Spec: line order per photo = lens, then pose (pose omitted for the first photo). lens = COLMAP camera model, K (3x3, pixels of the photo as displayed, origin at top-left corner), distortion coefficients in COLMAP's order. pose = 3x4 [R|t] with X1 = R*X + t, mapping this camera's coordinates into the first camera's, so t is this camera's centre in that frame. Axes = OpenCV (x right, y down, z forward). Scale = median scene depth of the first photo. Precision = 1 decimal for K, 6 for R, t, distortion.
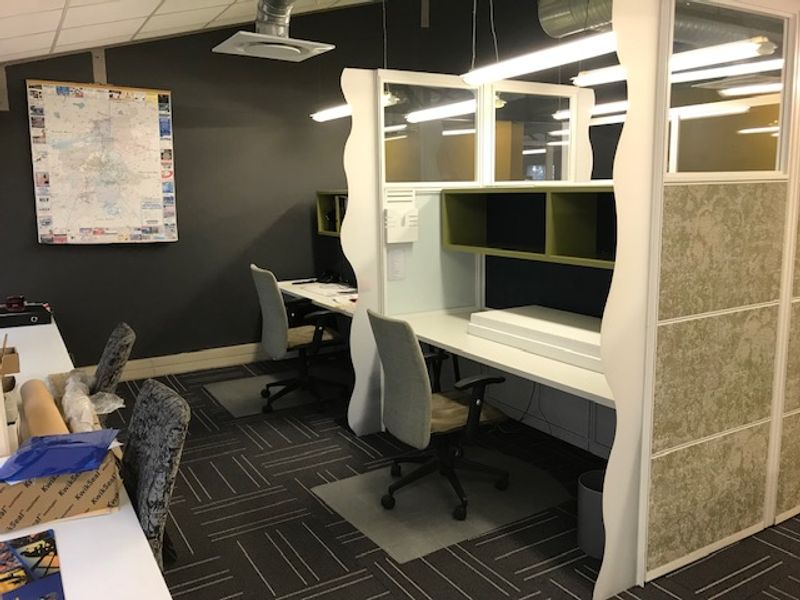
lens RADIAL K [[656.8, 0, 400.0], [0, 656.8, 300.0], [0, 0, 1]] dist [0.017647, 0.003117]
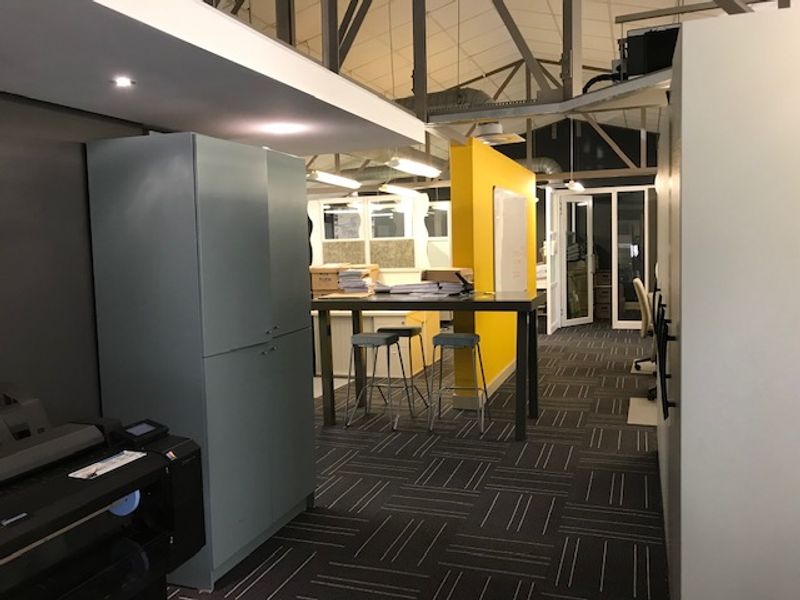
lens RADIAL K [[656.8, 0, 400.0], [0, 656.8, 300.0], [0, 0, 1]] dist [0.017647, 0.003117]
pose [[0.626638, 0.066231, -0.776491, 3.914203], [-0.107976, 0.994151, -0.002342, 0.165207], [0.771794, 0.085310, 0.630124, -1.329108]]
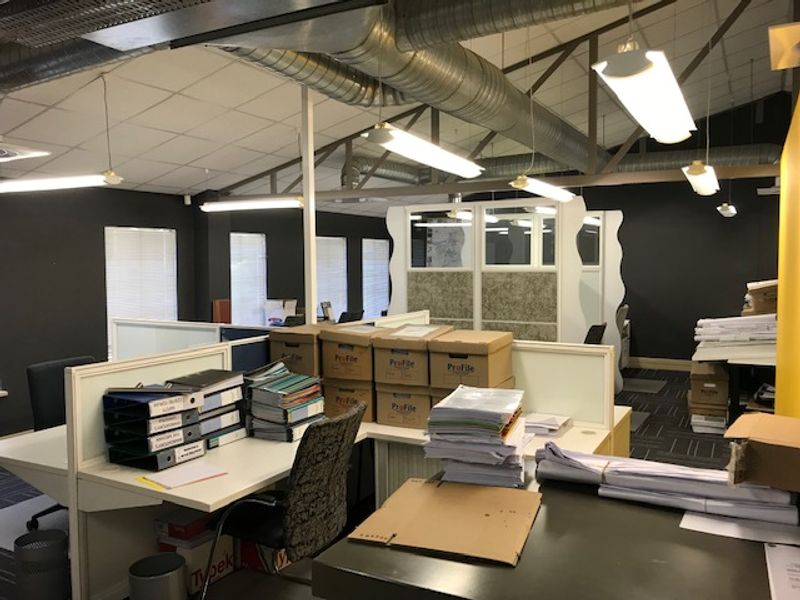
lens RADIAL K [[656.8, 0, 400.0], [0, 656.8, 300.0], [0, 0, 1]] dist [0.017647, 0.003117]
pose [[0.510353, 0.069076, -0.857186, 2.648514], [-0.142039, 0.989849, -0.004800, -0.021213], [0.848153, 0.124204, 0.514985, -0.512229]]
